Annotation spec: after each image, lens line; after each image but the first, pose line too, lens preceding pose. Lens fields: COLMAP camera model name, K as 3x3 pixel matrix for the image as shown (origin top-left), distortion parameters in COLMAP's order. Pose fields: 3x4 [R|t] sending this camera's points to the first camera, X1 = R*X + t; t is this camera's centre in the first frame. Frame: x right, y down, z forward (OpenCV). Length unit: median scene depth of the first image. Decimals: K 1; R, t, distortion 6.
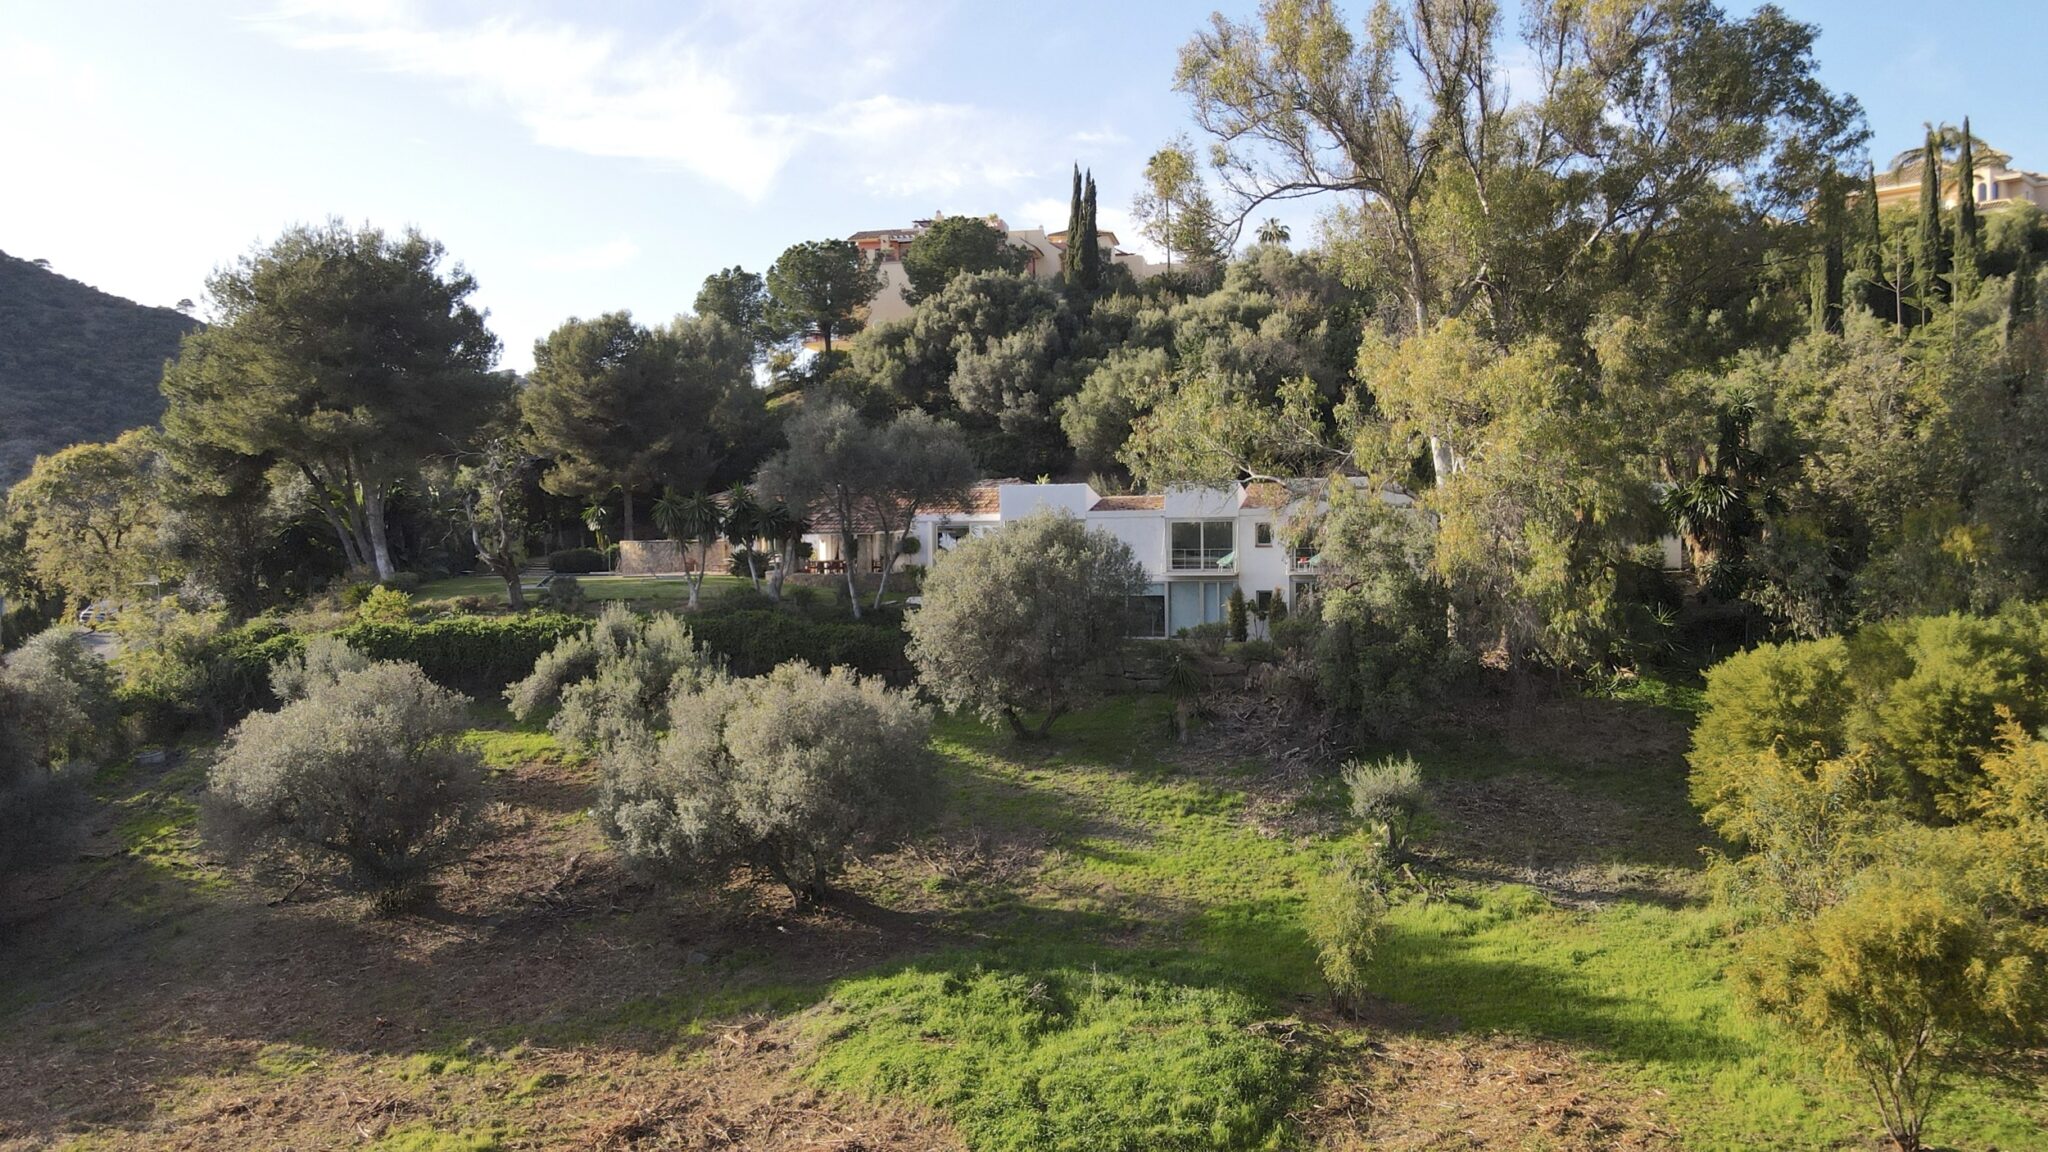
lens RADIAL K [[1520.1, 0, 1005.5], [0, 1520.1, 557.9], [0, 0, 1]] dist [-0.005360, 0.029846]
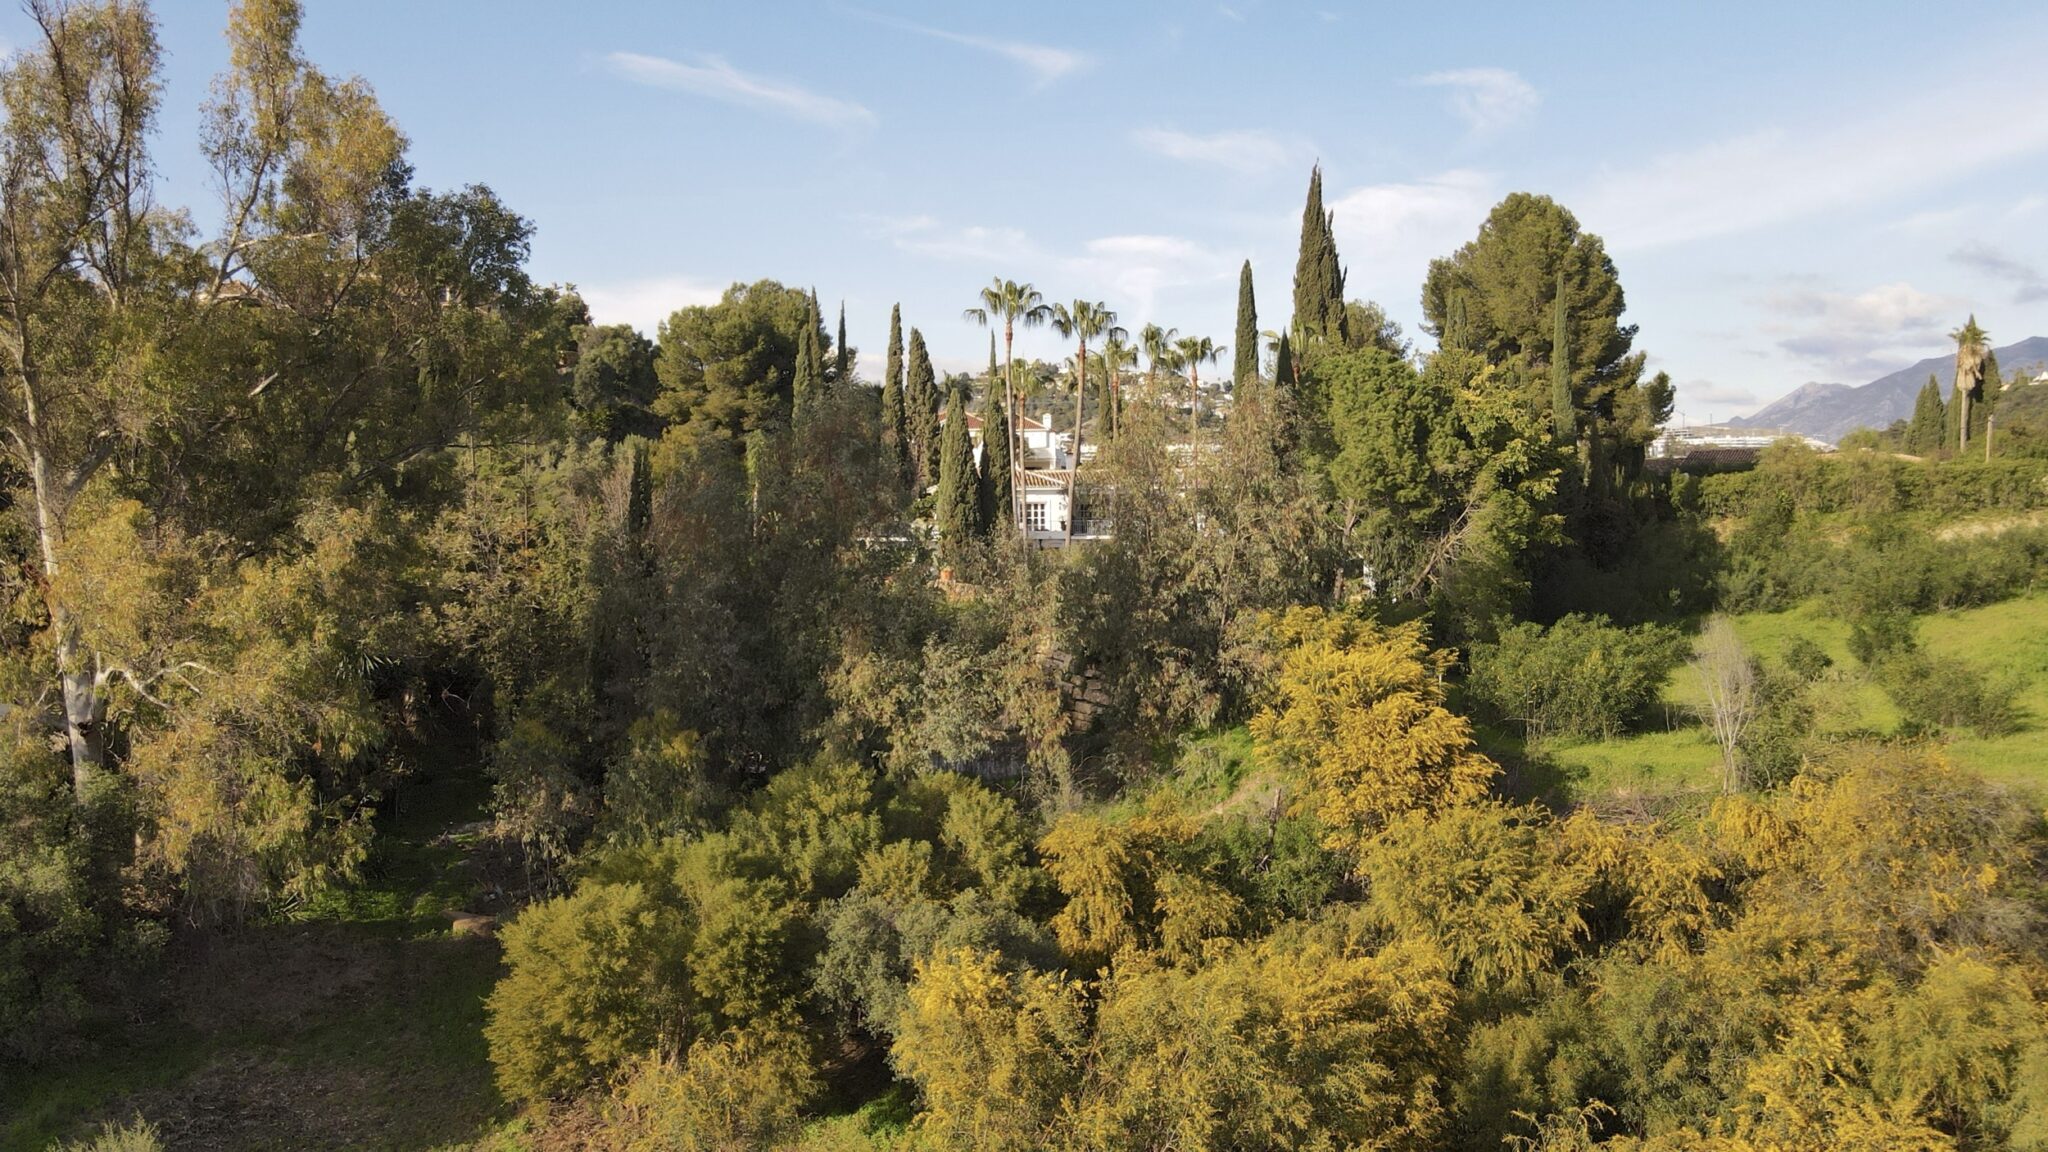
lens RADIAL K [[1520.1, 0, 1008.7], [0, 1520.1, 585.2], [0, 0, 1]] dist [-0.005360, 0.029846]
pose [[0.560577, -0.018020, 0.827906, -0.102754], [0.017490, 0.999798, 0.009919, -0.118569], [-0.827918, 0.008920, 0.560779, 0.201278]]
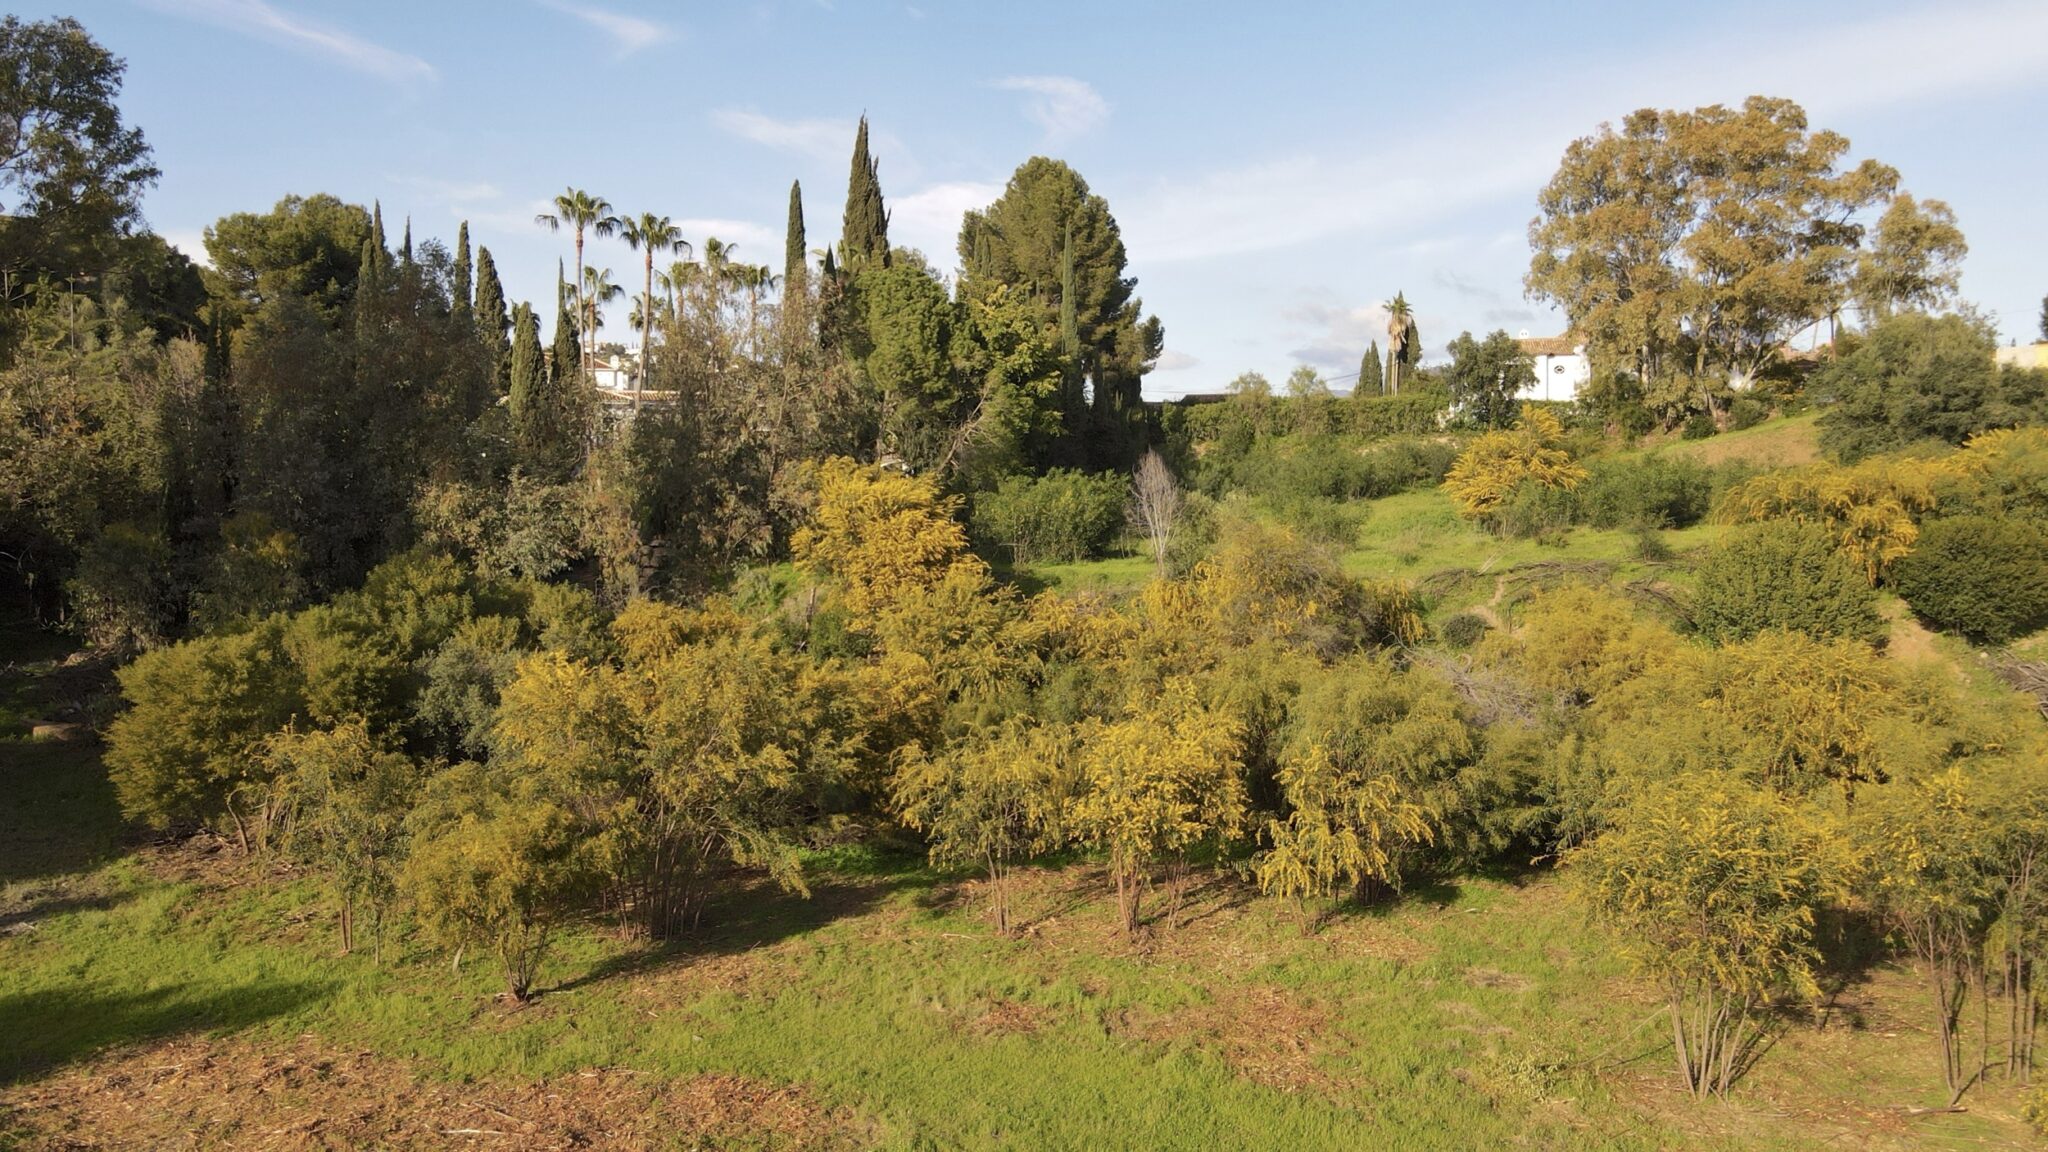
lens RADIAL K [[1520.1, 0, 1008.5], [0, 1520.1, 561.3], [0, 0, 1]] dist [-0.005360, 0.029846]
pose [[0.309801, -0.013339, 0.950708, -0.285852], [0.016822, 0.999822, 0.008546, -0.000155], [-0.950653, 0.013345, 0.309970, 0.091165]]
